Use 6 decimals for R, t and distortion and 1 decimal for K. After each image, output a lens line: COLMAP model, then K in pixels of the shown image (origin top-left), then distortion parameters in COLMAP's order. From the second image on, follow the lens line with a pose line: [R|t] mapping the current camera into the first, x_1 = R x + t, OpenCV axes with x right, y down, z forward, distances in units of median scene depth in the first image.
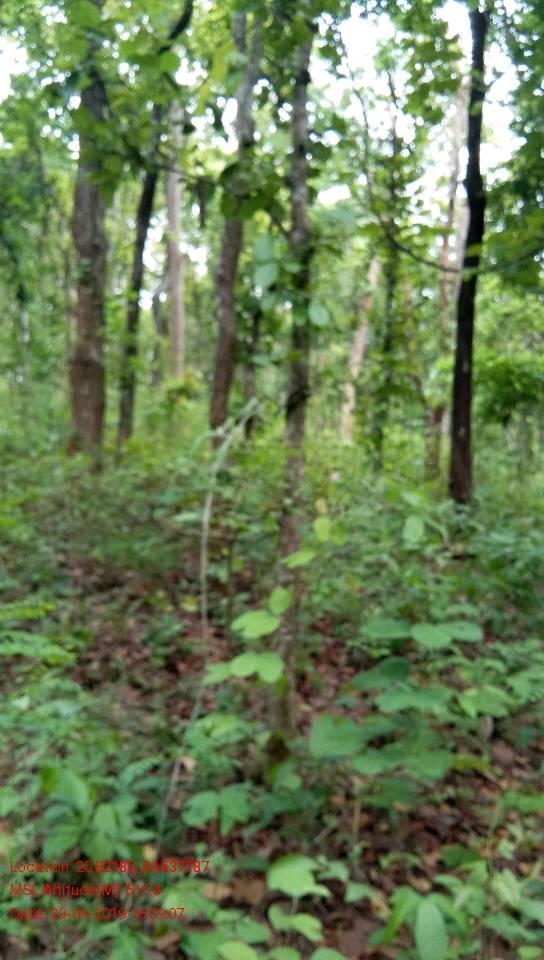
lens RADIAL K [[751.7, 0, 270.2], [0, 751.7, 493.0], [0, 0, 1]] dist [0.056070, -0.142007]
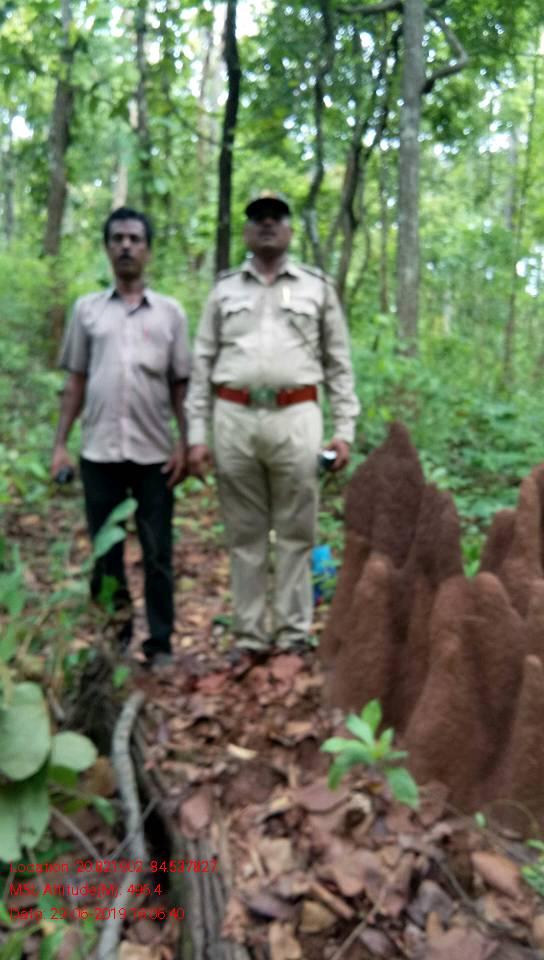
lens RADIAL K [[747.8, 0, 272.0], [0, 747.8, 480.0], [0, 0, 1]] dist [0.052643, -0.130317]
pose [[0.945777, -0.042733, 0.321995, -0.059329], [-0.015109, 0.984448, 0.175026, 0.024891], [-0.324466, -0.170400, 0.930422, -0.169773]]
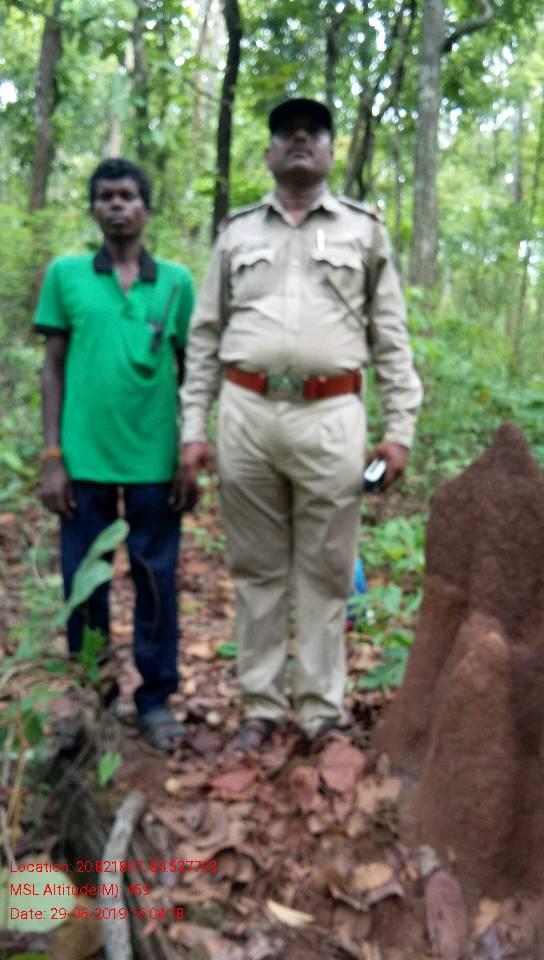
lens RADIAL K [[756.1, 0, 272.0], [0, 756.1, 480.0], [0, 0, 1]] dist [0.049496, -0.139424]
pose [[0.942546, -0.038358, 0.331866, -0.054236], [-0.029978, 0.979667, 0.198377, 0.026755], [-0.332728, -0.196928, 0.922232, -0.131167]]
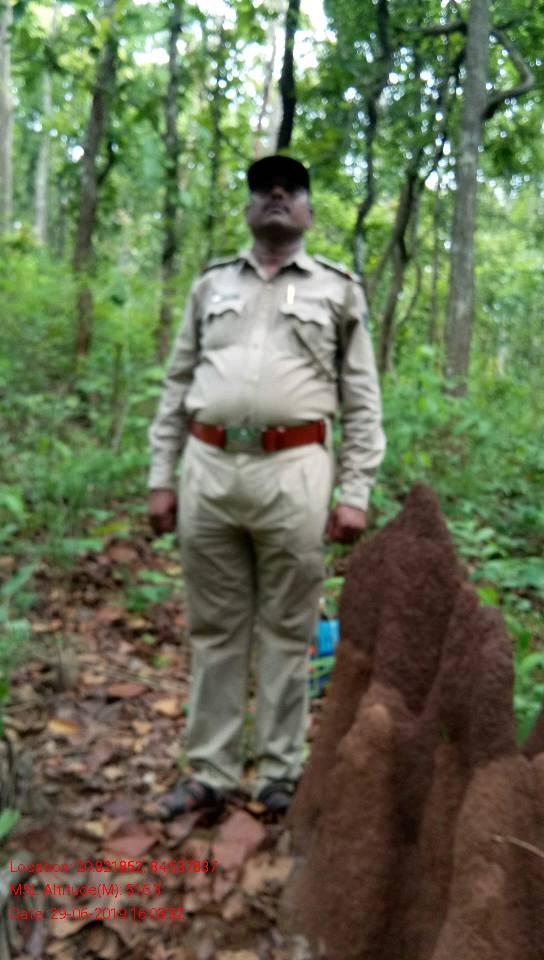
lens RADIAL K [[756.1, 0, 272.0], [0, 756.1, 480.0], [0, 0, 1]] dist [0.049496, -0.139424]
pose [[0.963330, 0.019784, 0.267588, -0.036832], [-0.056615, 0.989813, 0.130637, 0.026638], [-0.262278, -0.140996, 0.954636, -0.133610]]
